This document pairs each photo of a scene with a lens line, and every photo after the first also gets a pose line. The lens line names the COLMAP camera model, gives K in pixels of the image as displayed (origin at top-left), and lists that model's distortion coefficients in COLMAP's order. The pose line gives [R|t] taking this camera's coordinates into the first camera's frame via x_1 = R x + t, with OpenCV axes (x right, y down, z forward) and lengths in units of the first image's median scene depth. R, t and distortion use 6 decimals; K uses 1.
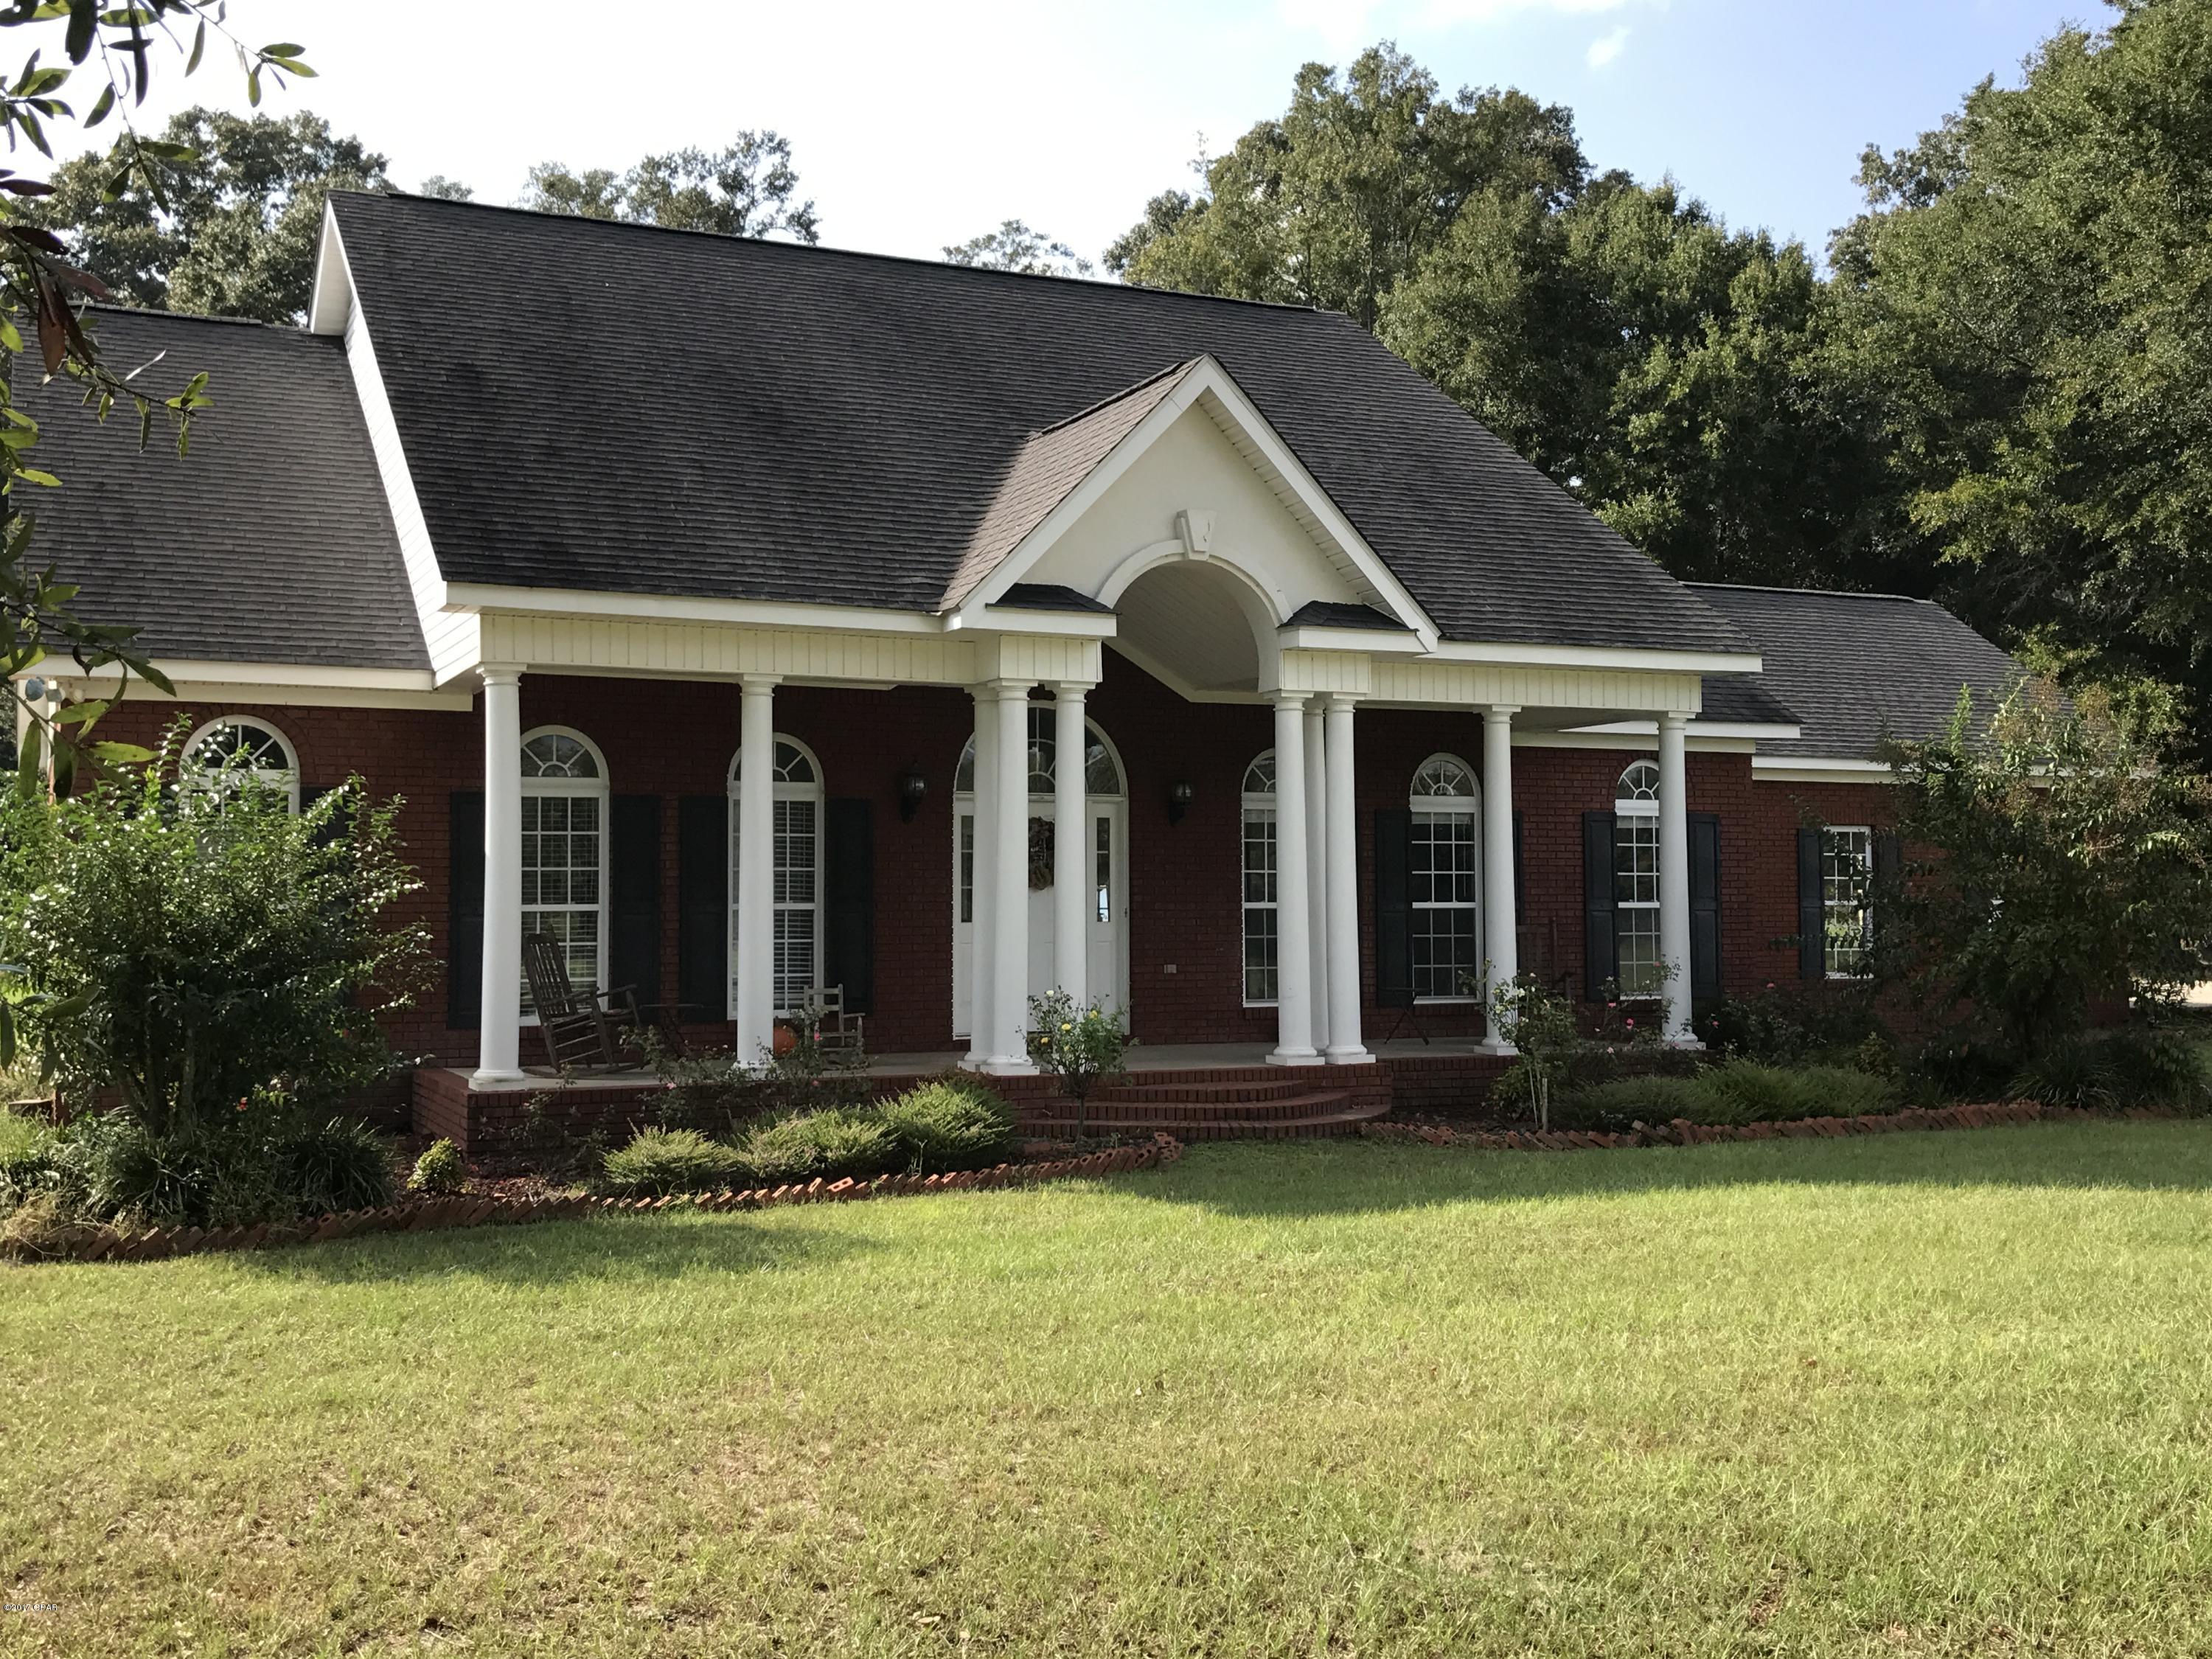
lens RADIAL K [[2331.5, 0, 1106.0], [0, 2331.5, 829.5], [0, 0, 1]] dist [0.078442, -0.201492]
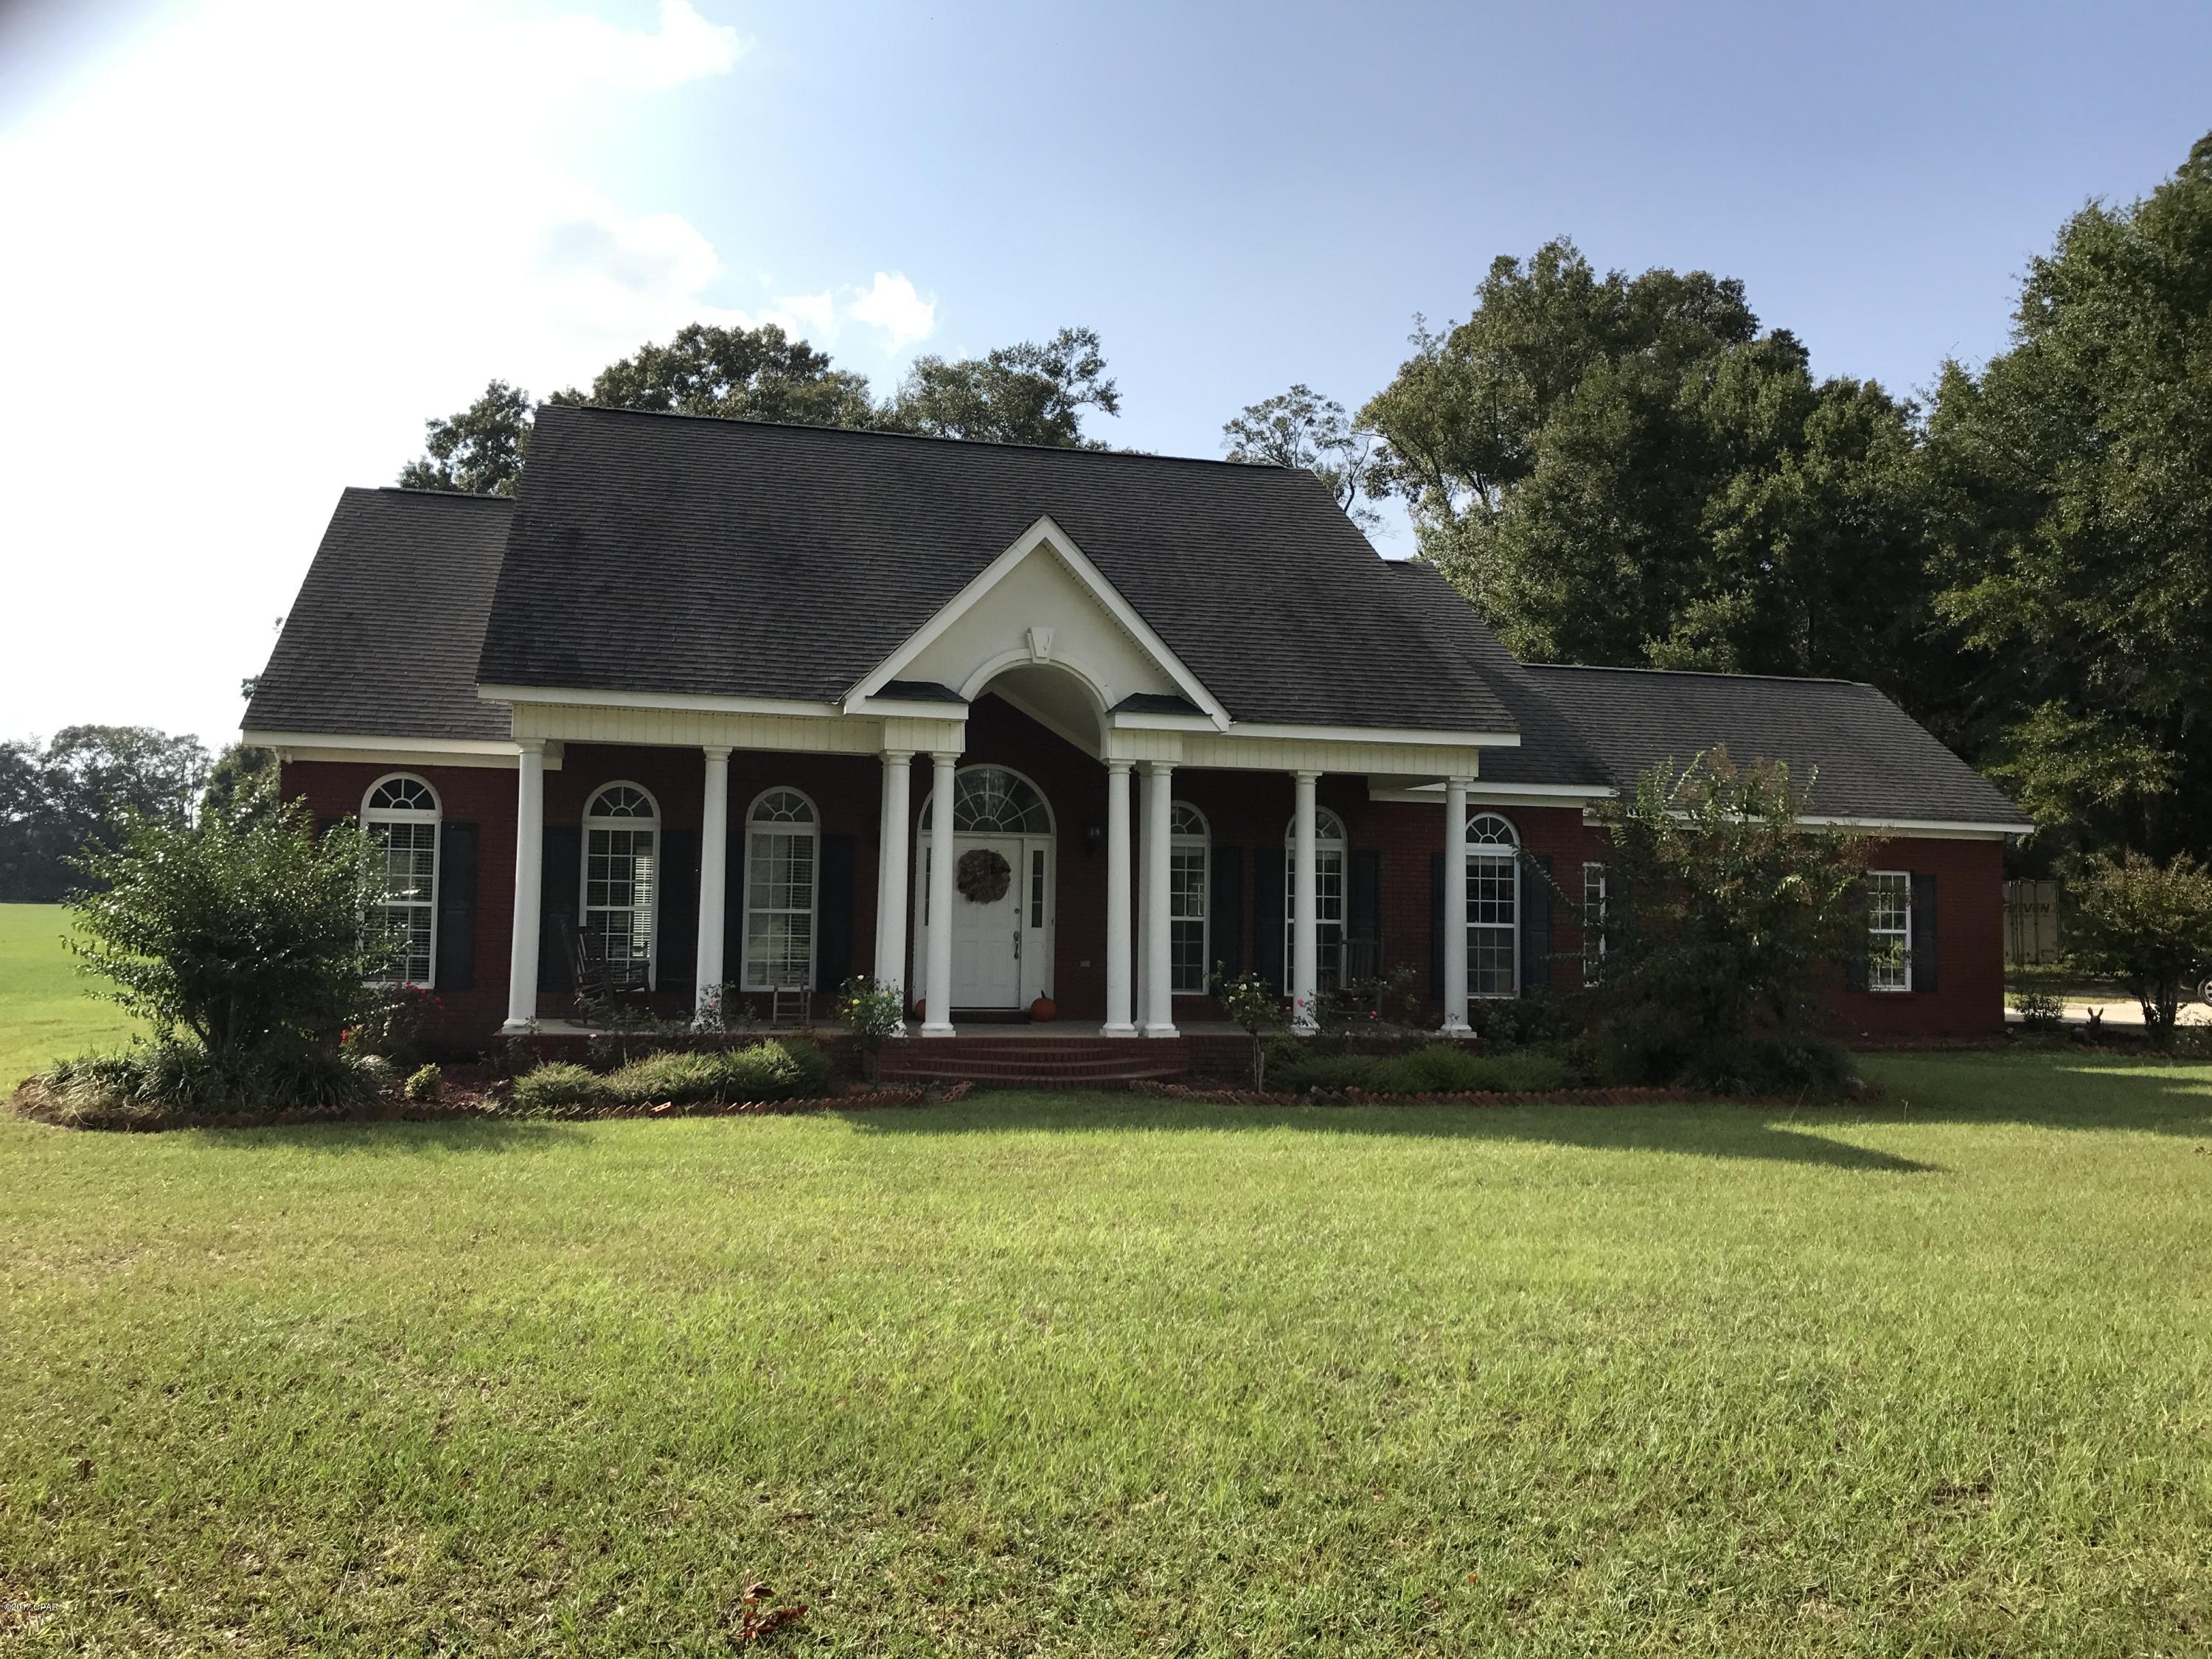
lens RADIAL K [[1840.5, 0, 1106.8], [0, 1840.5, 800.7], [0, 0, 1]] dist [0.084139, -0.128185]
pose [[0.980410, 0.010044, -0.196712, 0.117672], [-0.015990, 0.999461, -0.028660, -0.001927], [0.196318, 0.031244, 0.980042, -0.018953]]
